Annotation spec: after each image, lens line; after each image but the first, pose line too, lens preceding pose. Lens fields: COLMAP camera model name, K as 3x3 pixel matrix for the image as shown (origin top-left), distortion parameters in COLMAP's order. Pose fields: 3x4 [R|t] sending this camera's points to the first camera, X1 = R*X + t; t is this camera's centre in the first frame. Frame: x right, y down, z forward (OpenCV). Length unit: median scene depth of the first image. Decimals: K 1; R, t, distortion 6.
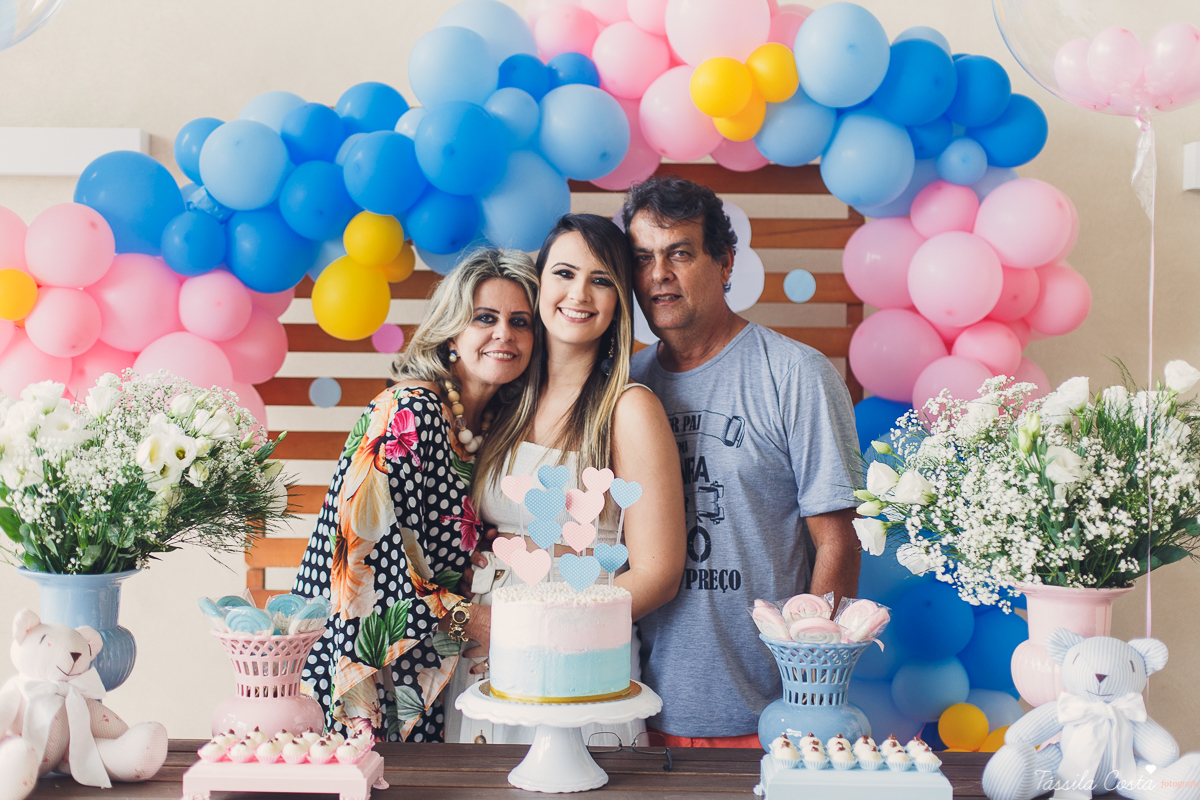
lens RADIAL K [[1815.4, 0, 586.1], [0, 1815.4, 392.5], [0, 0, 1]] dist [0.035534, 0.000000]
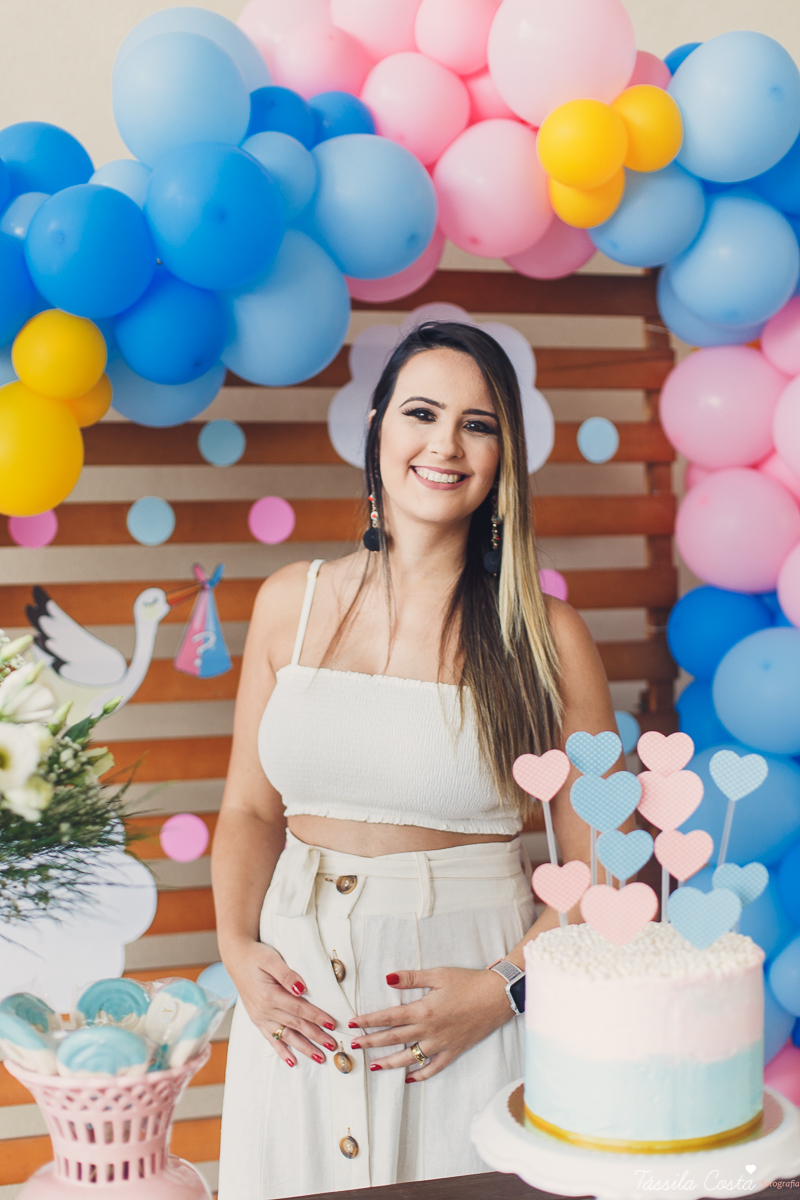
lens RADIAL K [[1815.4, 0, 405.6], [0, 1815.4, 616.2], [0, 0, 1]] dist [0.035534, 0.000000]
pose [[0.941532, -0.037695, 0.334807, -0.221877], [0.025890, 0.998878, 0.039654, -0.020233], [-0.335926, -0.028667, 0.941452, 0.361632]]
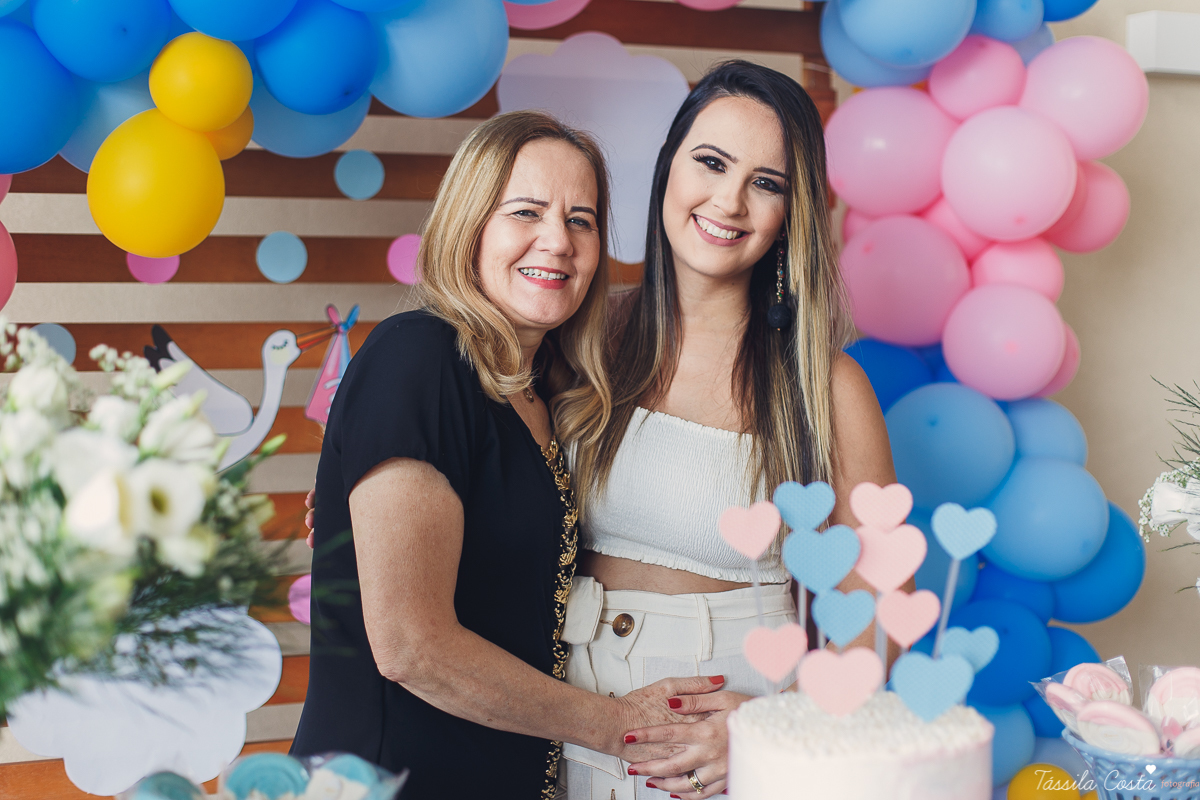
lens RADIAL K [[1815.4, 0, 613.7], [0, 1815.4, 383.5], [0, 0, 1]] dist [0.035534, 0.000000]
pose [[0.915466, -0.024653, 0.401638, -0.233393], [0.008504, 0.999084, 0.041942, -0.012435], [-0.402304, -0.034981, 0.914837, 0.412499]]
